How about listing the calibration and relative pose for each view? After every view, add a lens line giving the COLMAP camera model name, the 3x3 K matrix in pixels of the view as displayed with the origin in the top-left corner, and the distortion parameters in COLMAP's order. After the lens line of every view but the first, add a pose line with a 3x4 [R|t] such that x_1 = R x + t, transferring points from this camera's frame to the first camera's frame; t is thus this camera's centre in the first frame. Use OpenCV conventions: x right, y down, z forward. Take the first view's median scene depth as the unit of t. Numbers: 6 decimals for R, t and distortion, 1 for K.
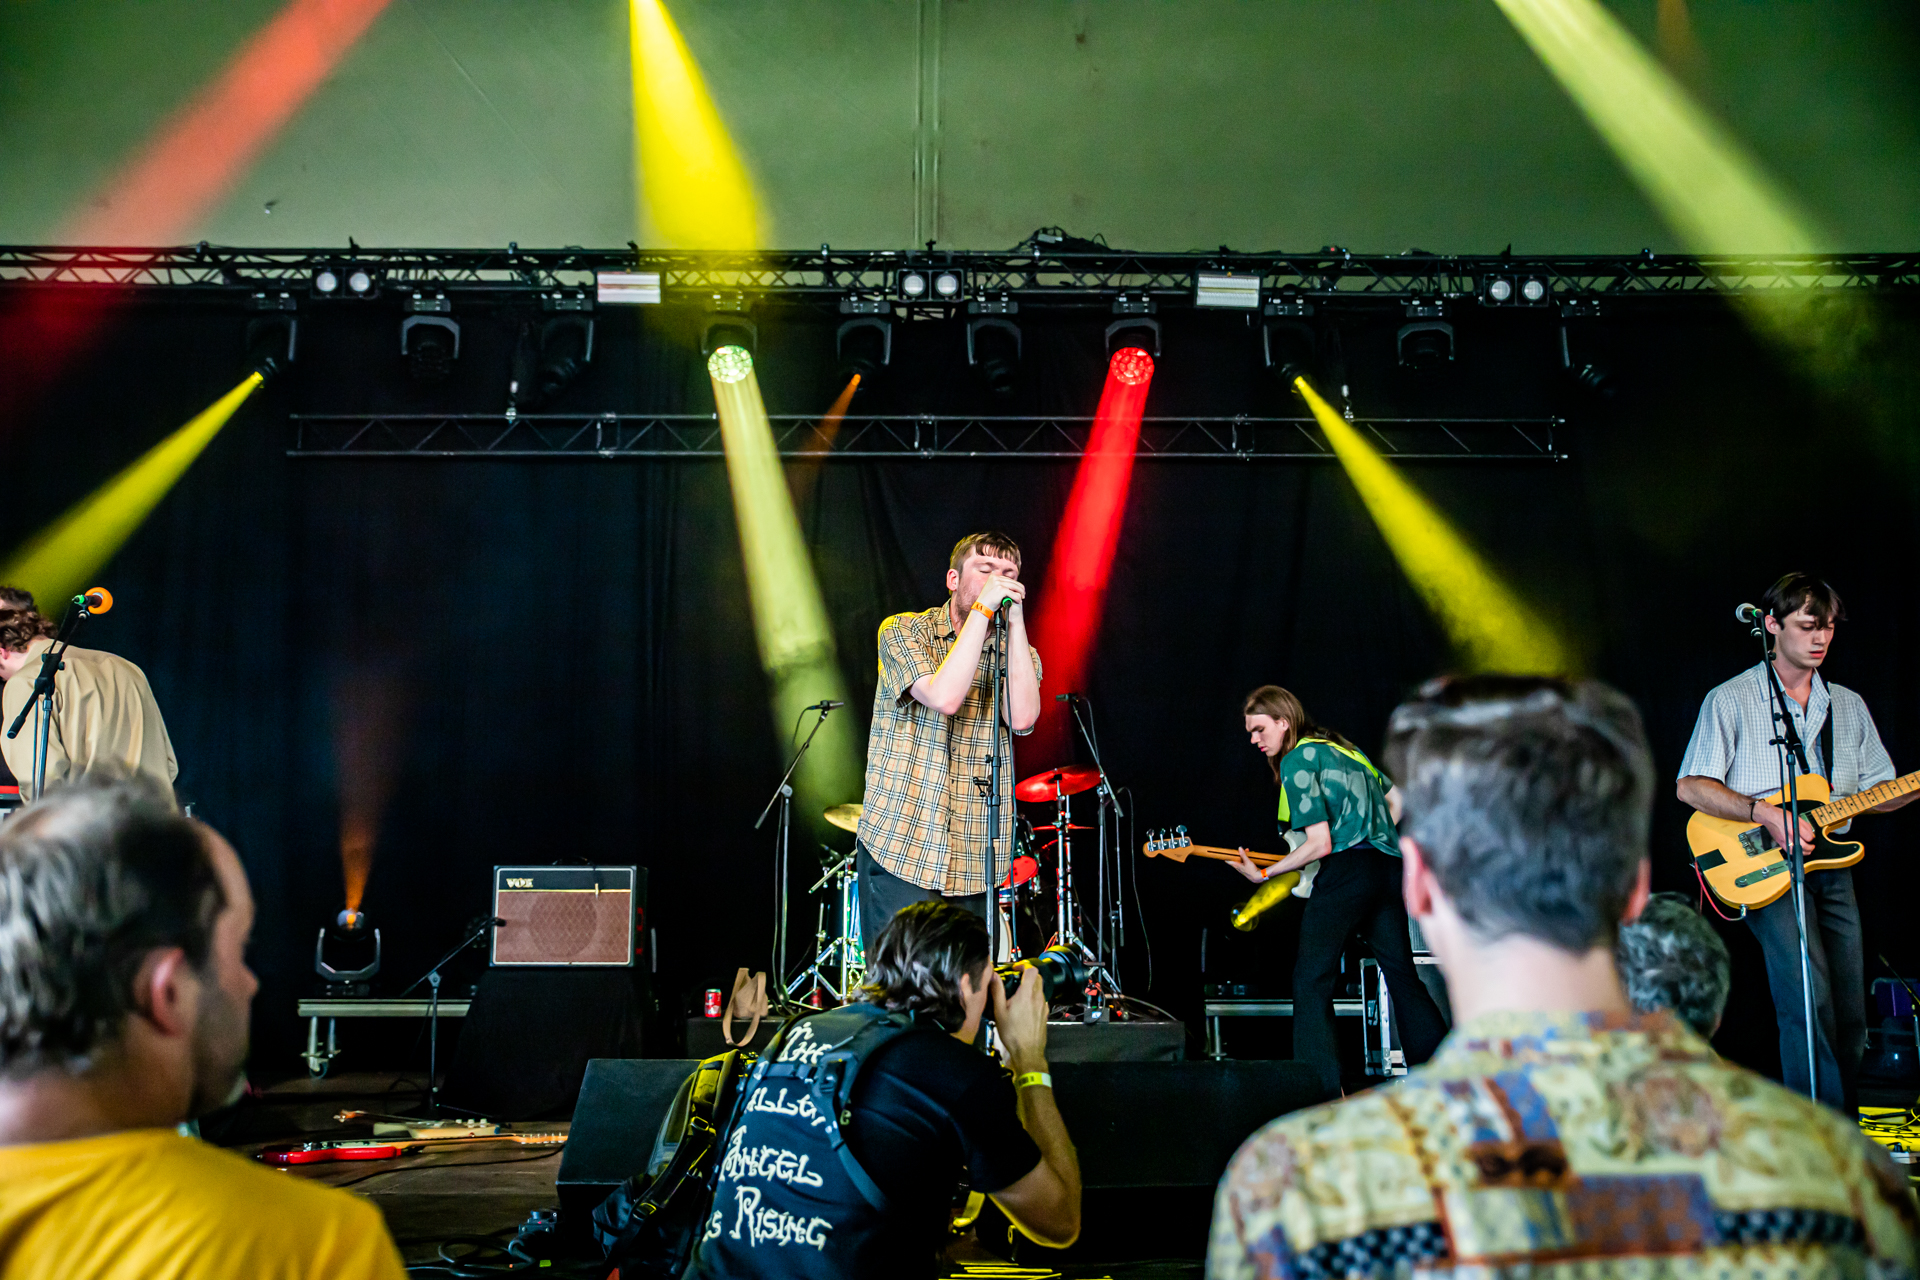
lens RADIAL K [[2039.6, 0, 961.3], [0, 2039.6, 625.9], [0, 0, 1]] dist [-0.006581, 0.000000]
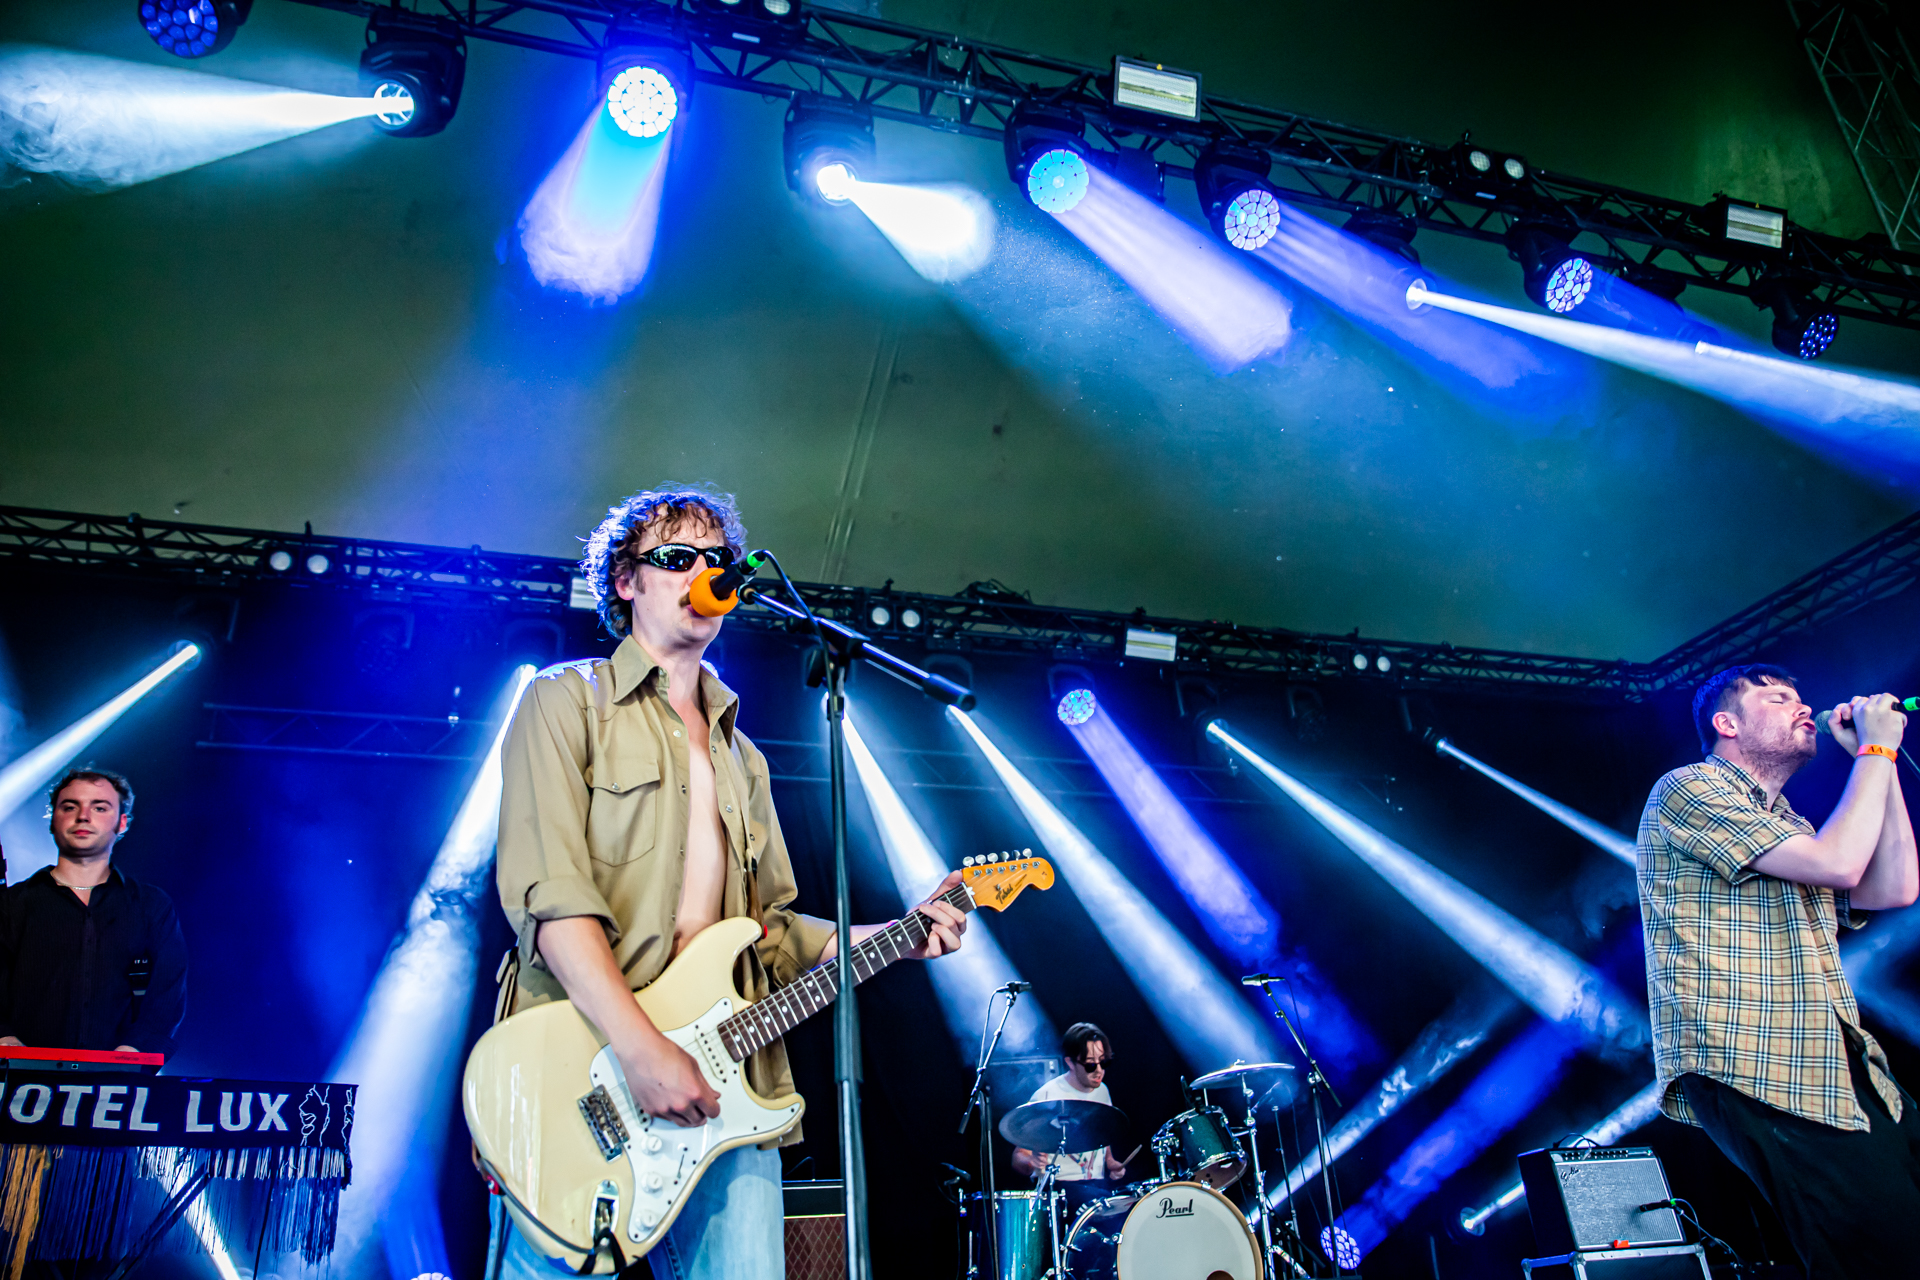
lens RADIAL K [[1520.4, 0, 967.1], [0, 1520.4, 611.6], [0, 0, 1]] dist [-0.042920, 0.035285]
pose [[0.947809, 0.083817, 0.307624, -0.219164], [0.003561, 0.961985, -0.273078, 0.044464], [-0.318818, 0.259921, 0.911480, 0.263751]]
